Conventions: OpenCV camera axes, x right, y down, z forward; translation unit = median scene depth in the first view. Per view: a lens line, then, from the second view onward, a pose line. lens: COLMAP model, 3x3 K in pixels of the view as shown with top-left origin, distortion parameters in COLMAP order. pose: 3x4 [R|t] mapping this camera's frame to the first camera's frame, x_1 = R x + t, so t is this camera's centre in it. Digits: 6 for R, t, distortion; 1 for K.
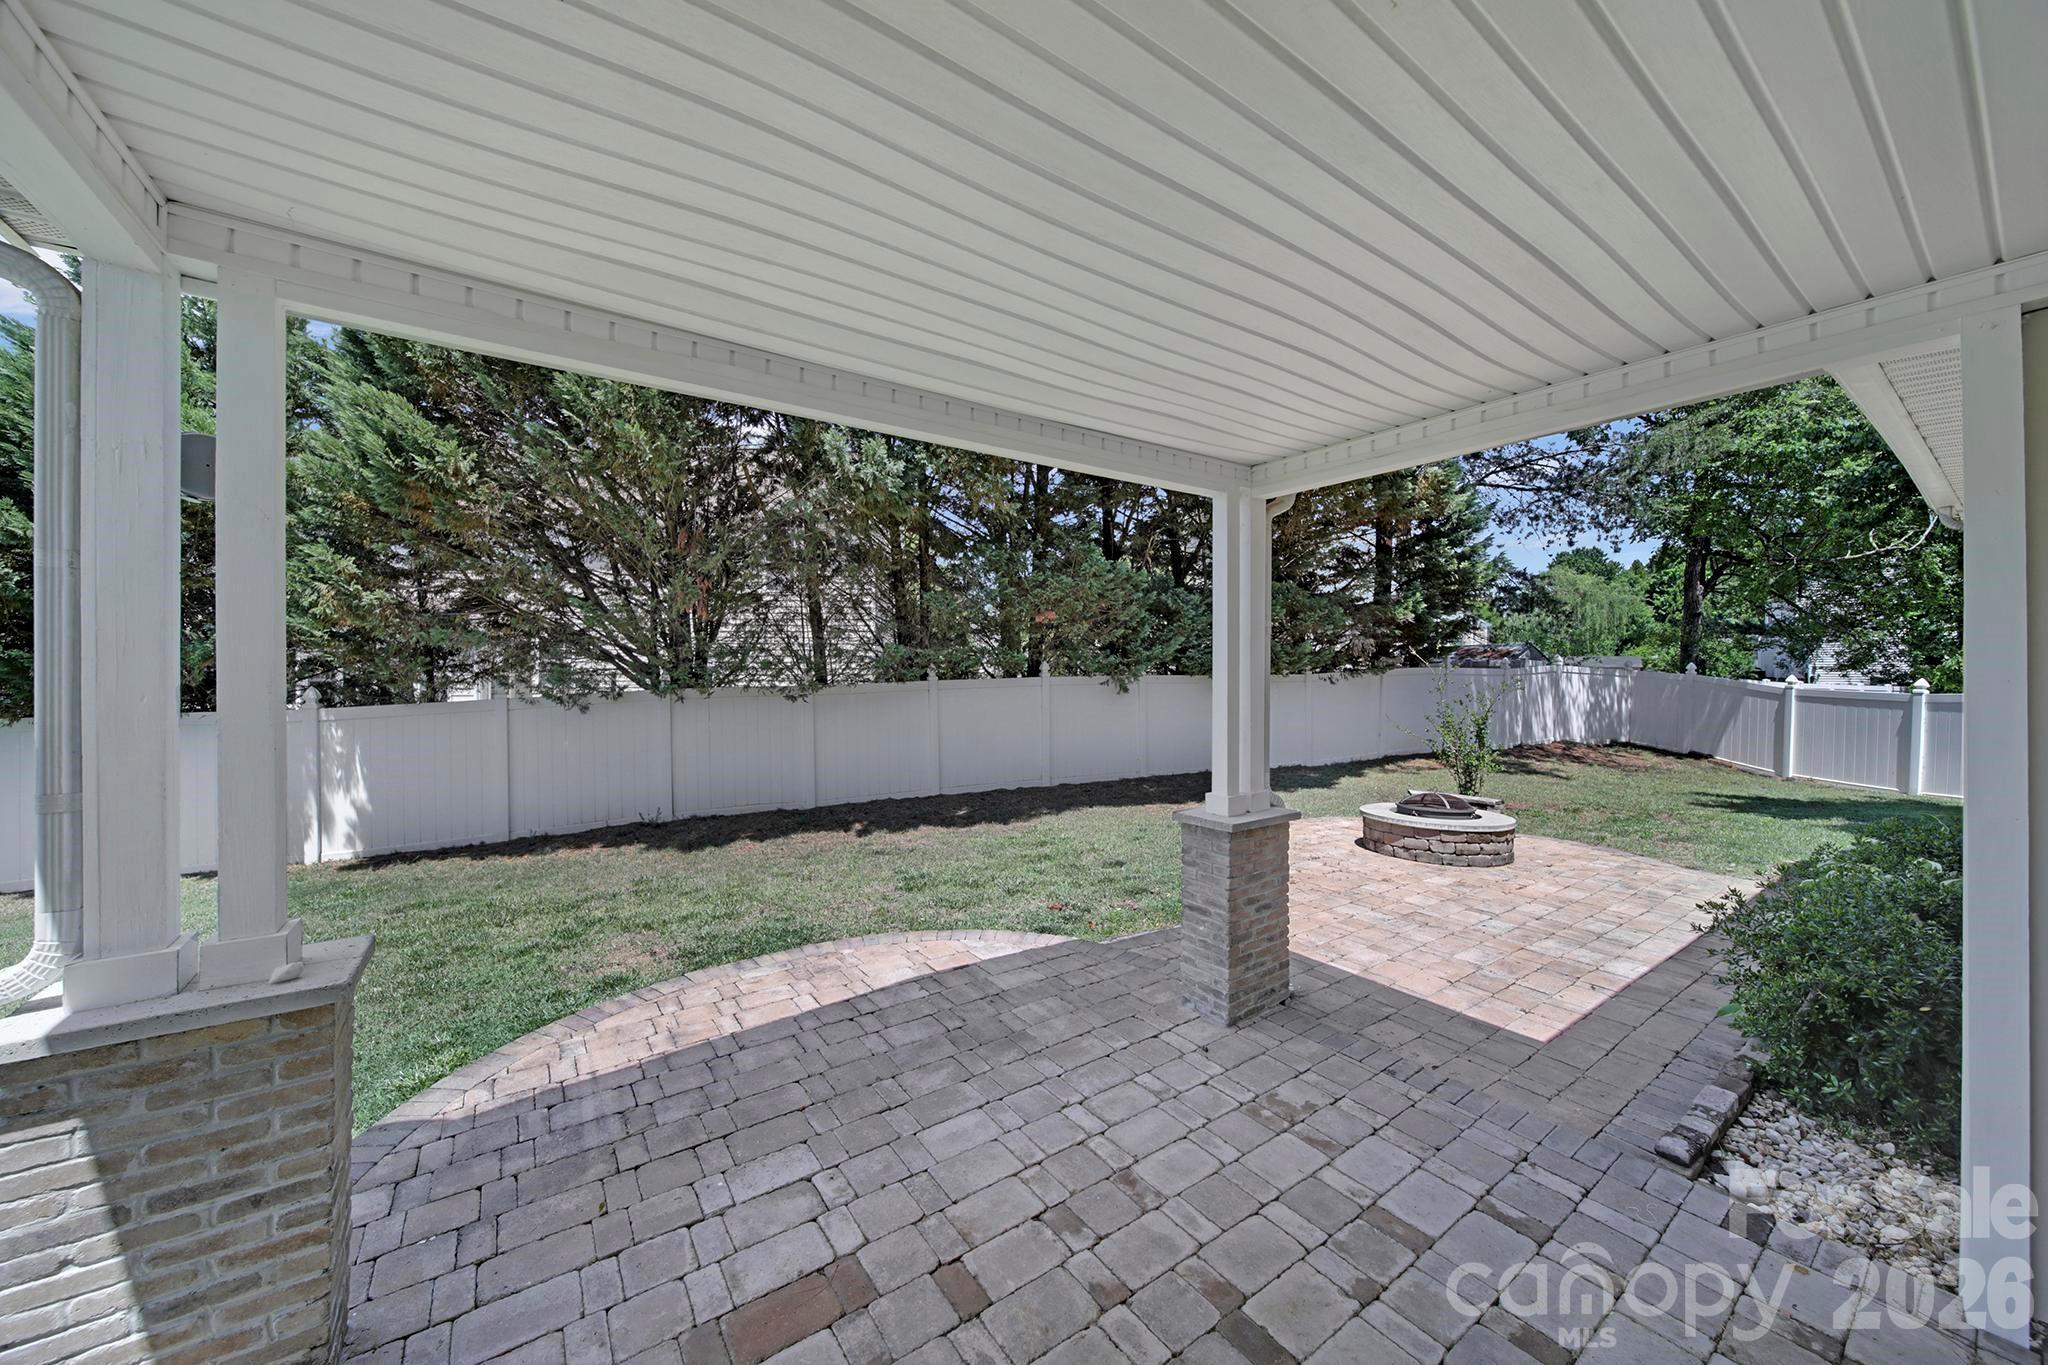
lens RADIAL K [[719.7, 0, 1023.5], [0, 719.7, 673.4], [0, 0, 1]] dist [0.001558, -0.000006]
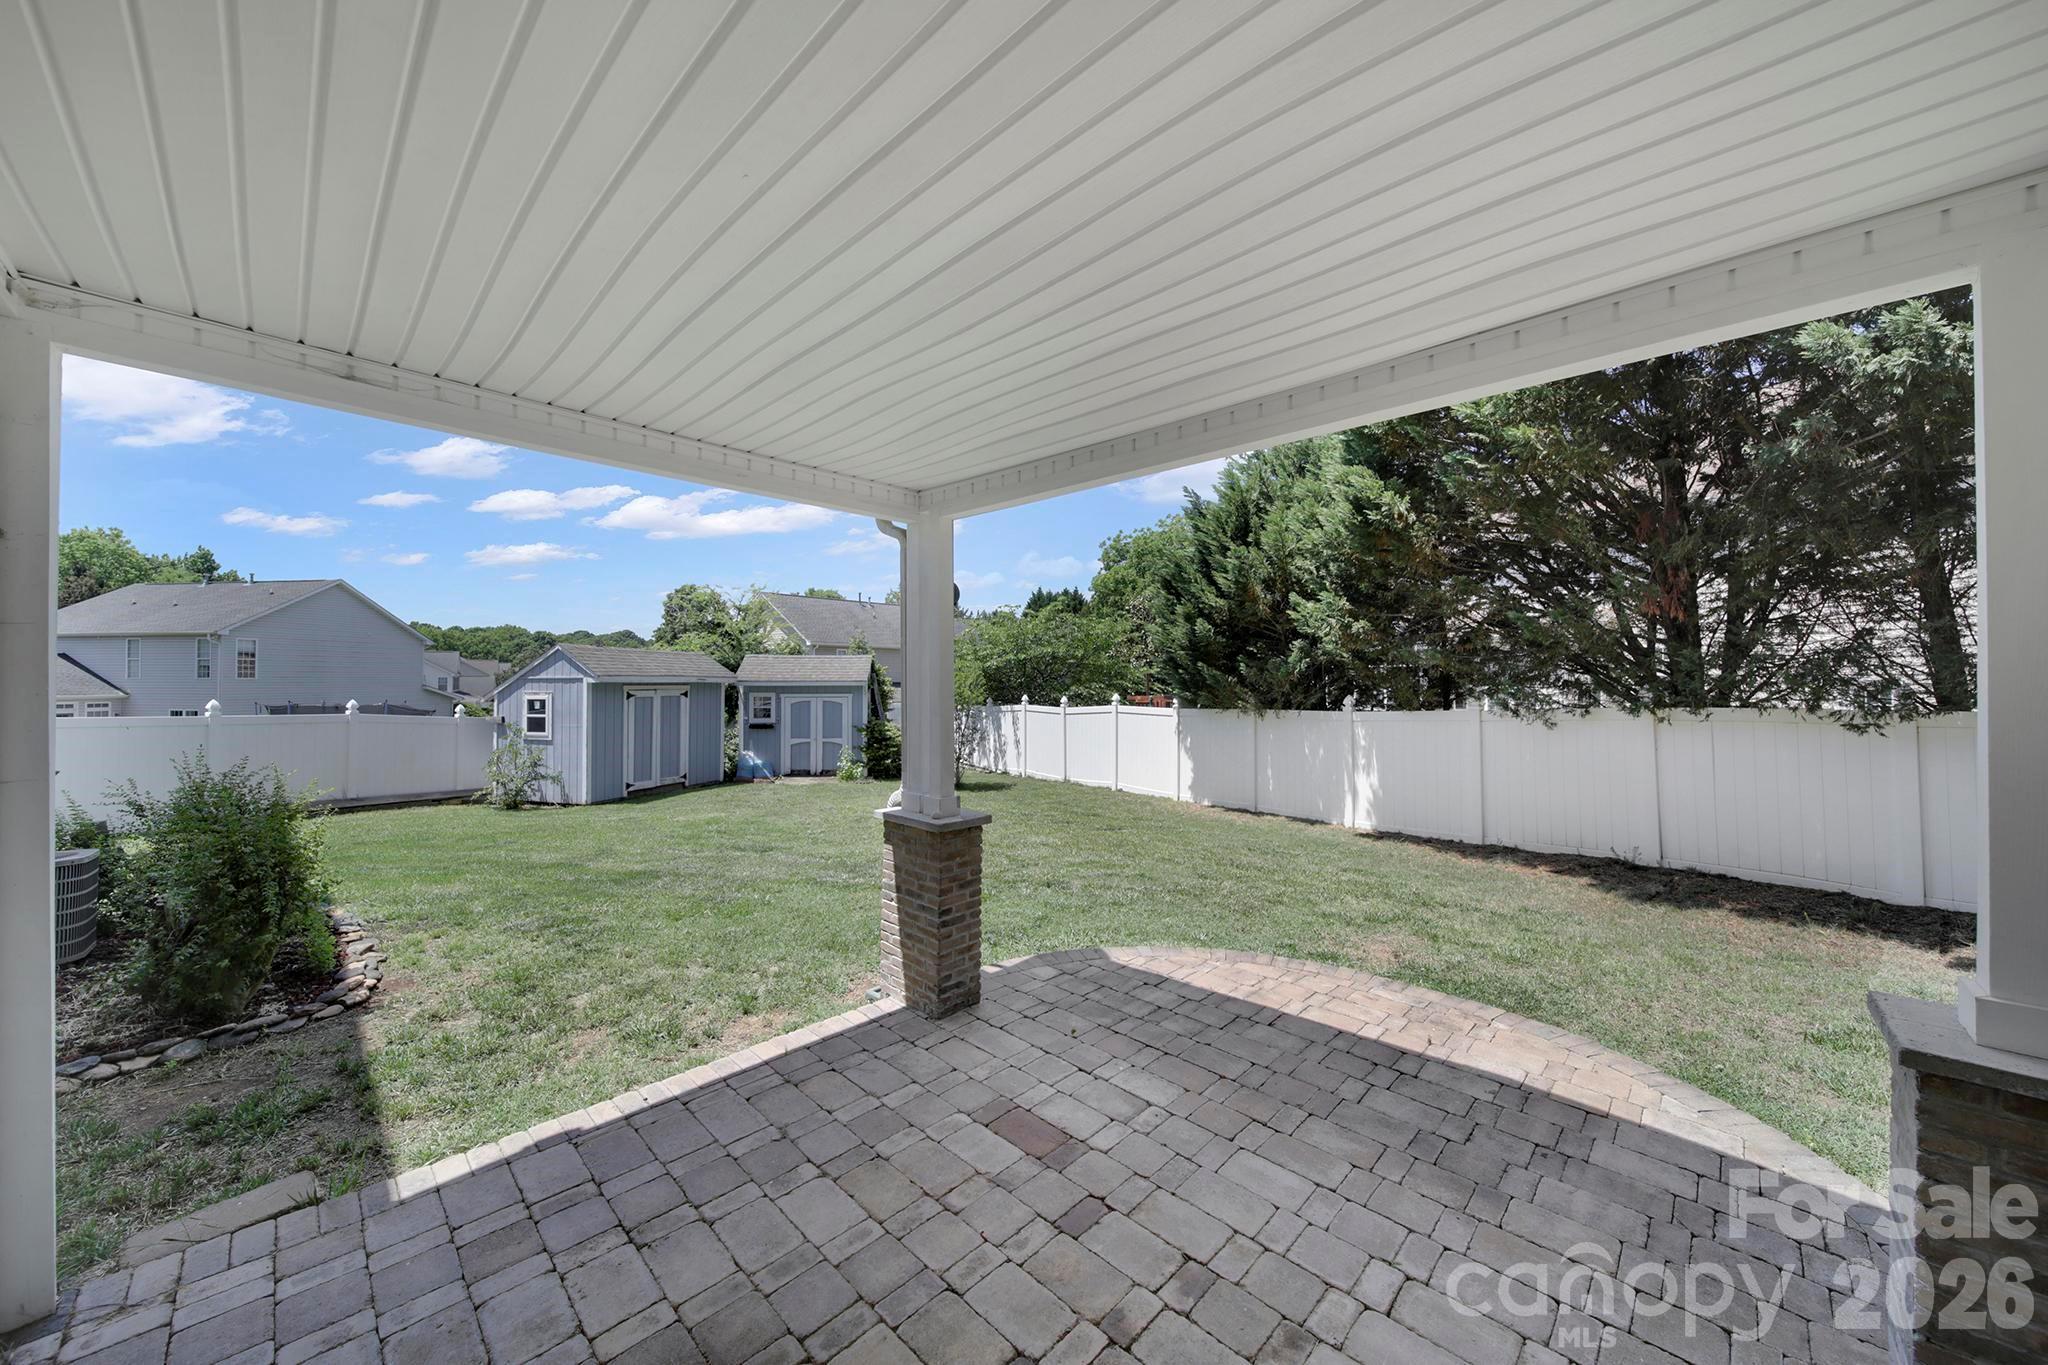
lens RADIAL K [[719.7, 0, 1023.5], [0, 719.7, 673.4], [0, 0, 1]] dist [0.001558, -0.000006]
pose [[0.206875, -0.005458, -0.978352, 0.400174], [-0.013144, 0.999879, -0.008358, -0.003789], [0.978279, 0.014588, 0.206778, 0.253497]]
